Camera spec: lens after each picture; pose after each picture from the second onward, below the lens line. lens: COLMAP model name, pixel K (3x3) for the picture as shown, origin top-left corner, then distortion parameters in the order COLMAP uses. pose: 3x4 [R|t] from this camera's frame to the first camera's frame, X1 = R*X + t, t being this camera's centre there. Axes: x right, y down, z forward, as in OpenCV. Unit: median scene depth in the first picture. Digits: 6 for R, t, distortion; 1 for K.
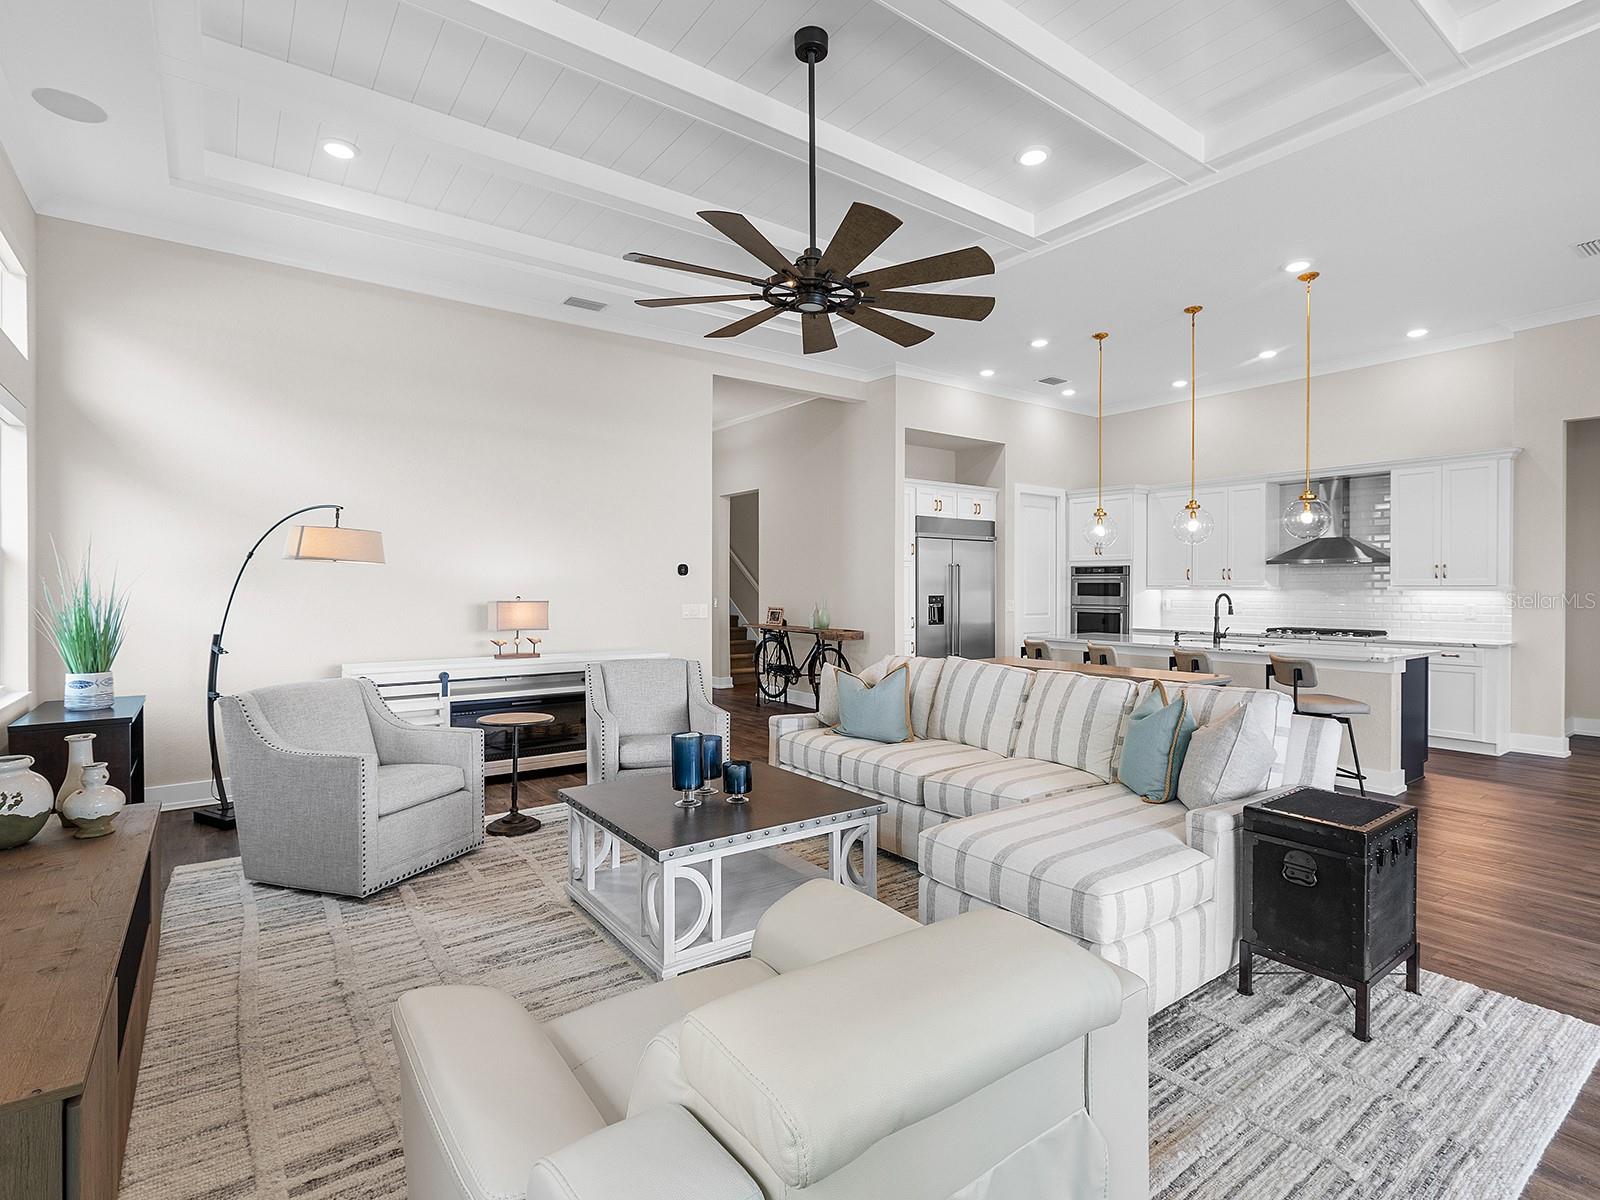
lens RADIAL K [[798.0, 0, 810.0], [0, 798.0, 586.9], [0, 0, 1]] dist [0.002415, -0.000240]
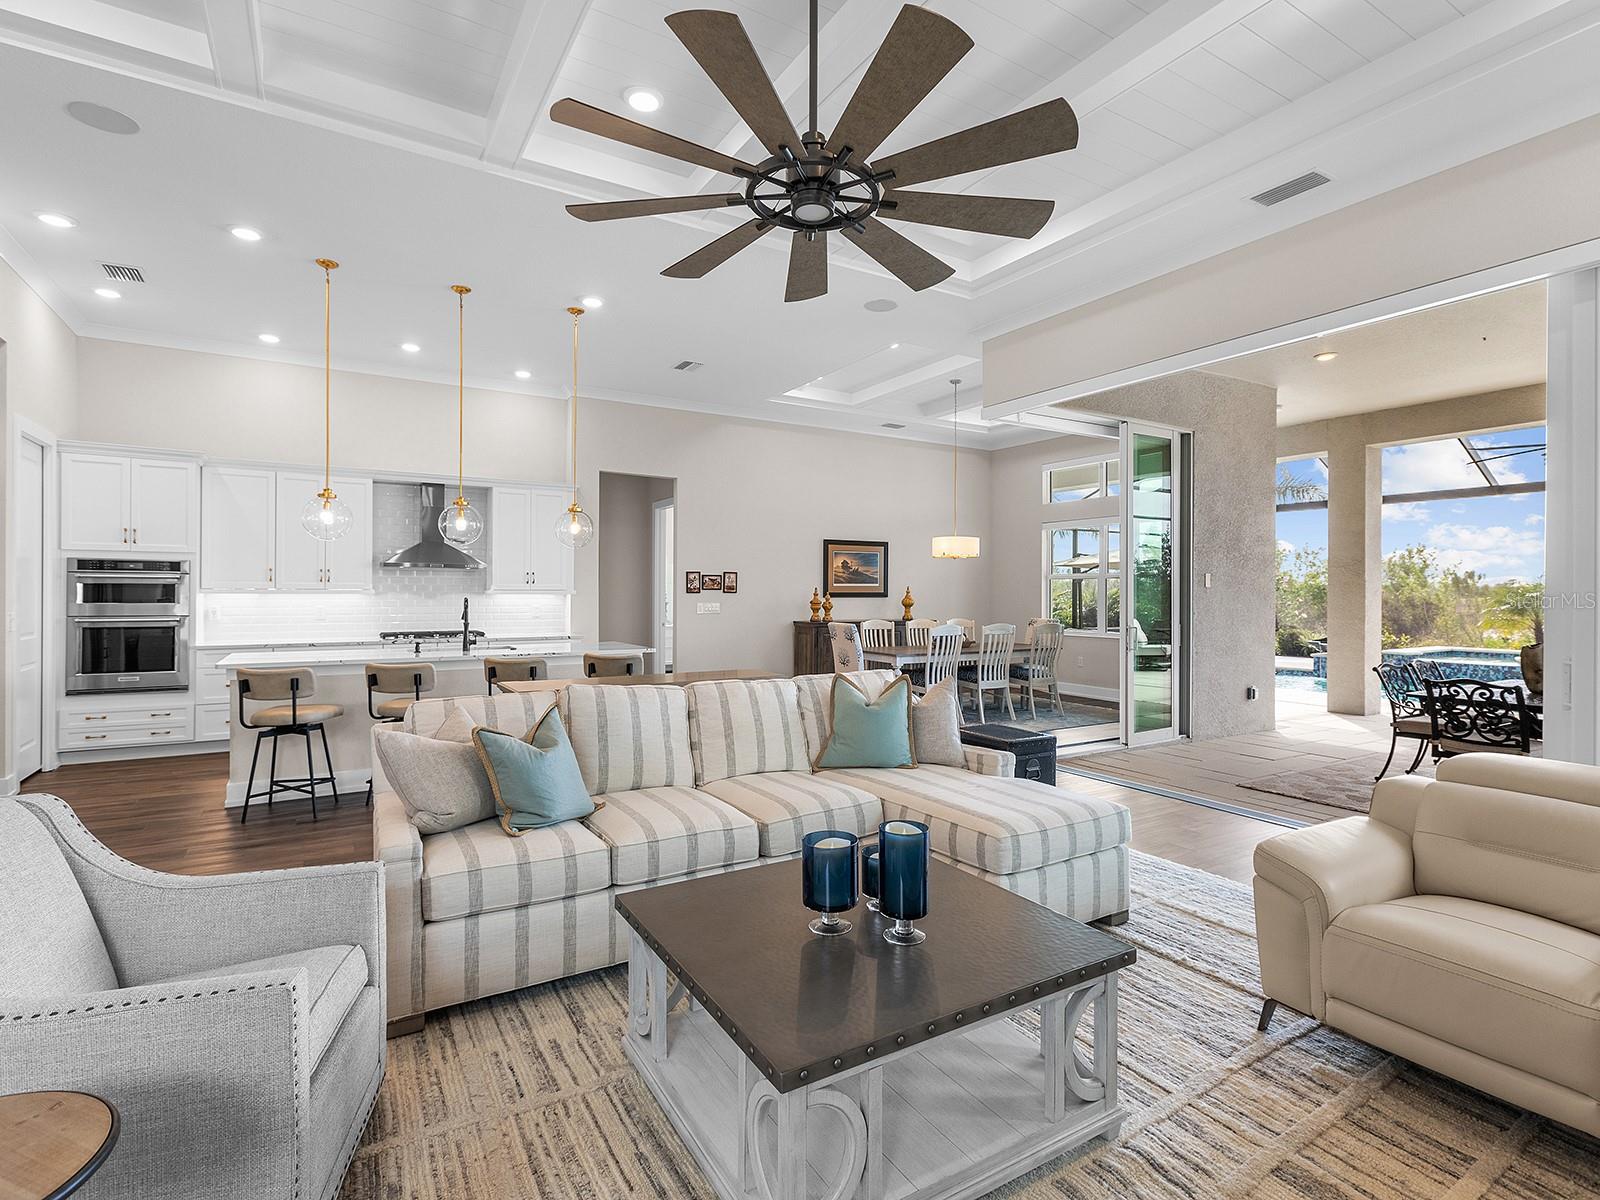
lens RADIAL K [[798.0, 0, 815.4], [0, 798.0, 593.9], [0, 0, 1]] dist [0.002415, -0.000240]
pose [[0.086665, -0.002591, 0.996234, -0.322590], [-0.004829, 0.999984, 0.003021, -0.001252], [-0.996226, -0.005073, 0.086651, 0.412106]]
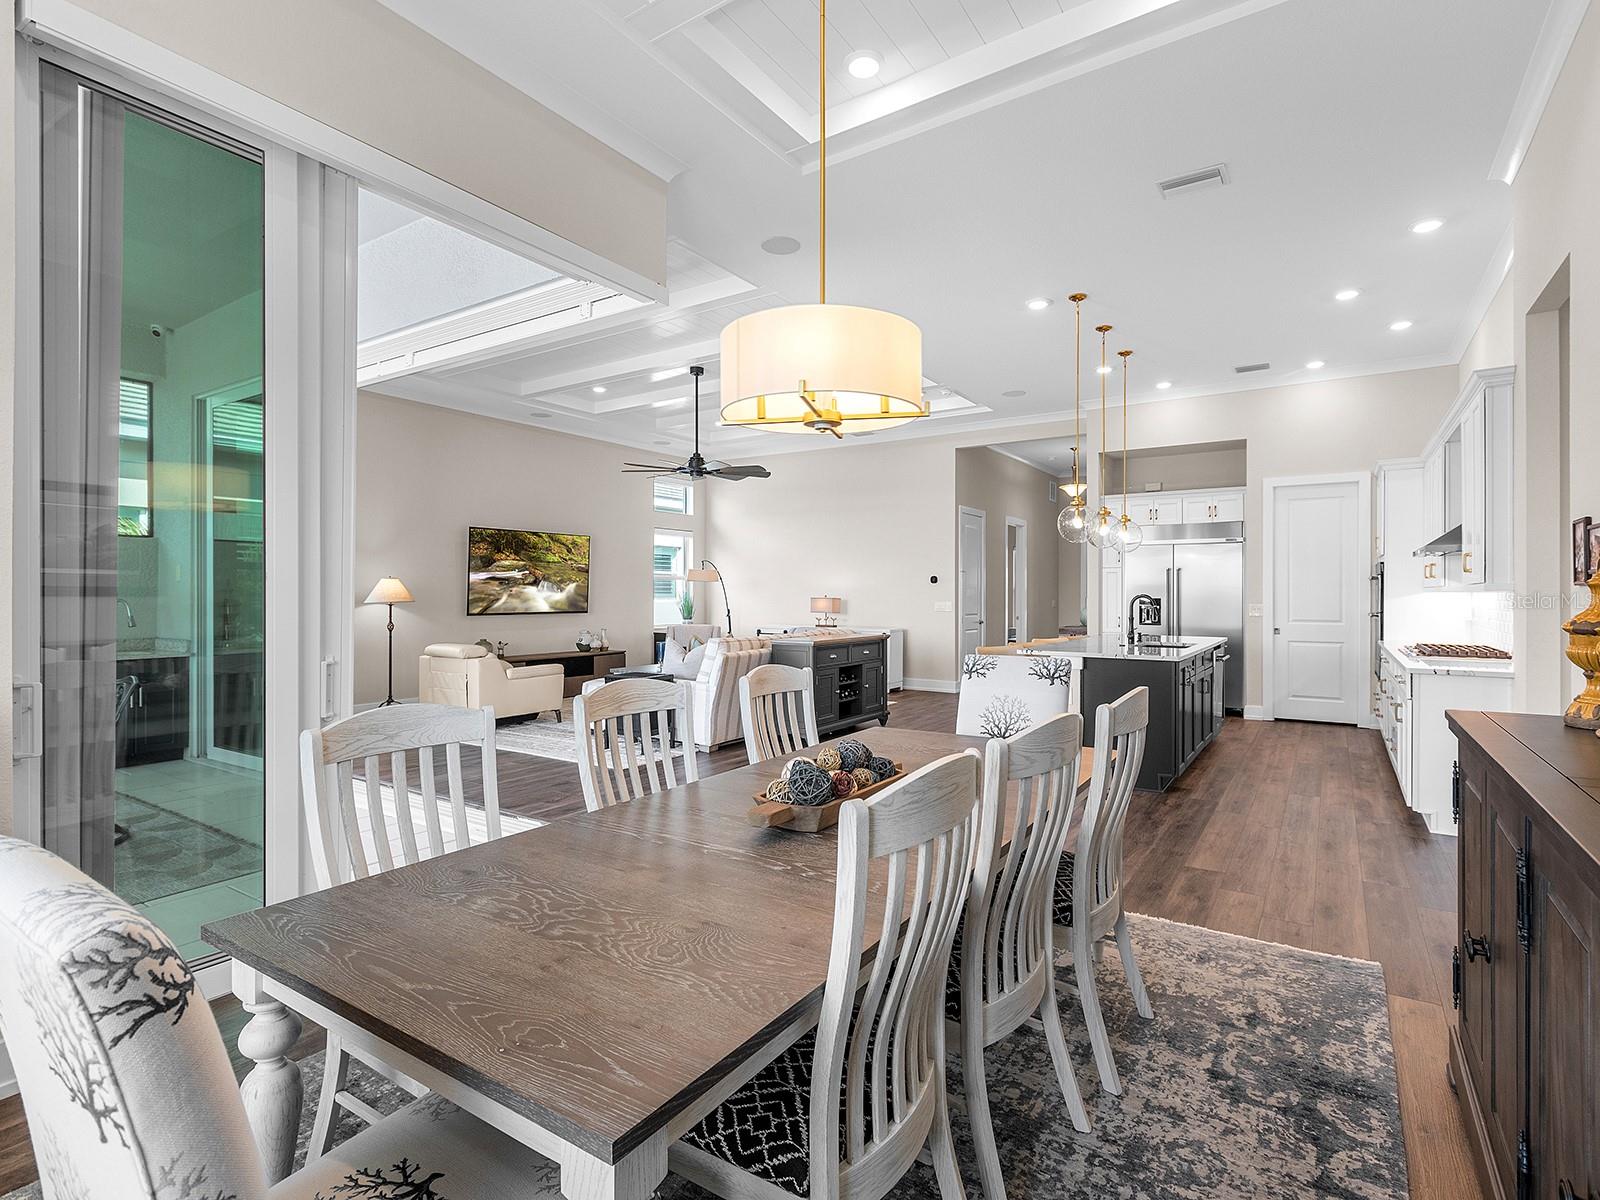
lens RADIAL K [[798.0, 0, 813.1], [0, 798.0, 596.8], [0, 0, 1]] dist [0.002415, -0.000240]
pose [[0.343079, 0.002666, -0.939303, 1.087670], [0.001202, 0.999994, 0.003277, 0.005482], [0.939306, -0.002253, 0.343073, 0.213612]]
